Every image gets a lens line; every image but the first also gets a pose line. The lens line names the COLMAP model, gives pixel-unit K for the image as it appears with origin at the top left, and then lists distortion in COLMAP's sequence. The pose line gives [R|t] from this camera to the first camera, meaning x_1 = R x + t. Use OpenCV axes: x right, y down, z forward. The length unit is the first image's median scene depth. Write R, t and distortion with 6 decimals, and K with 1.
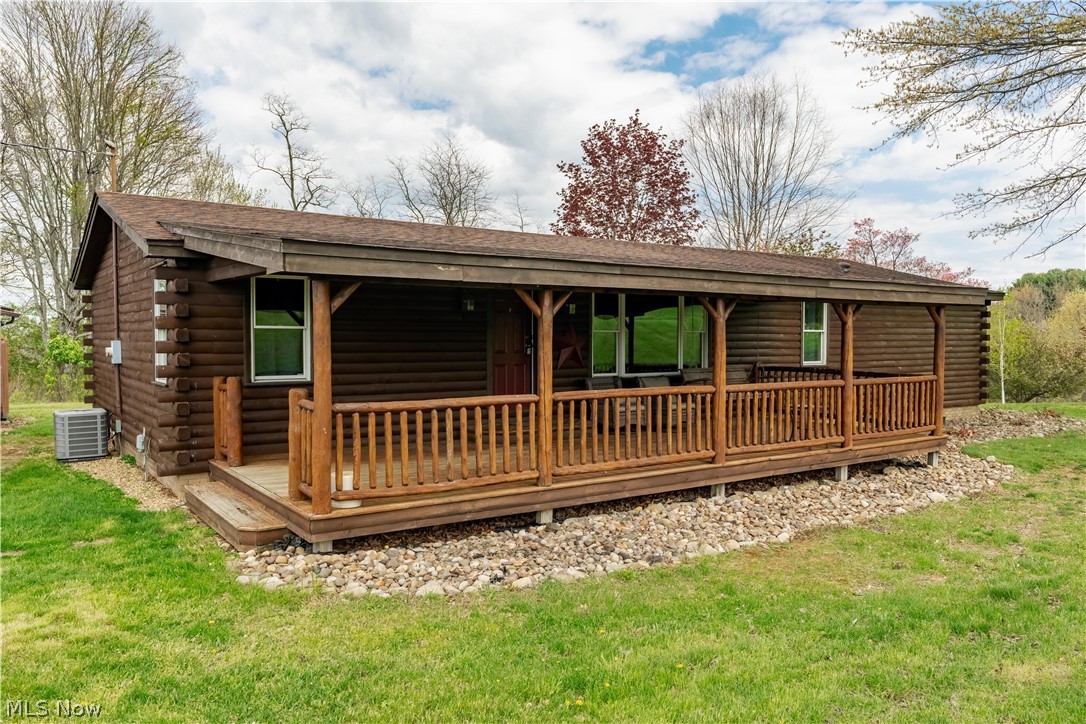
lens RADIAL K [[846.7, 0, 543.0], [0, 846.7, 362.0], [0, 0, 1]] dist [0.004412, 0.001502]
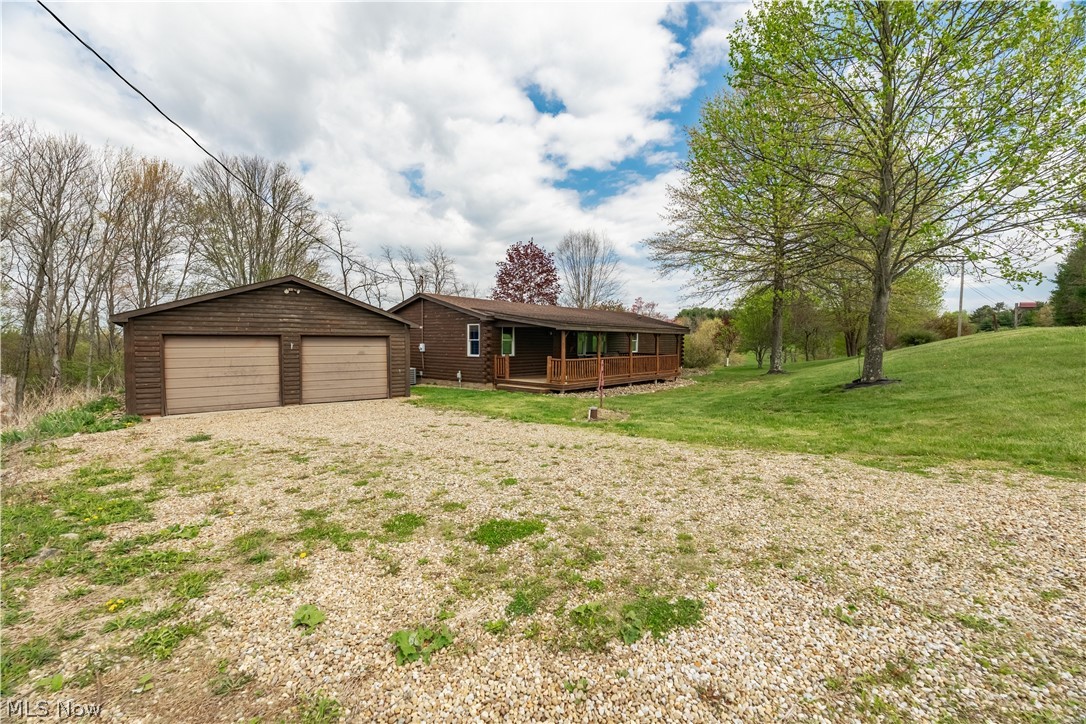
lens RADIAL K [[497.0, 0, 528.6], [0, 497.0, 357.8], [0, 0, 1]] dist [-0.012177, -0.000099]
pose [[0.976152, -0.002220, 0.217078, -0.245608], [0.000037, 0.999949, 0.010061, 0.003340], [-0.217089, -0.009813, 0.976102, -0.367091]]
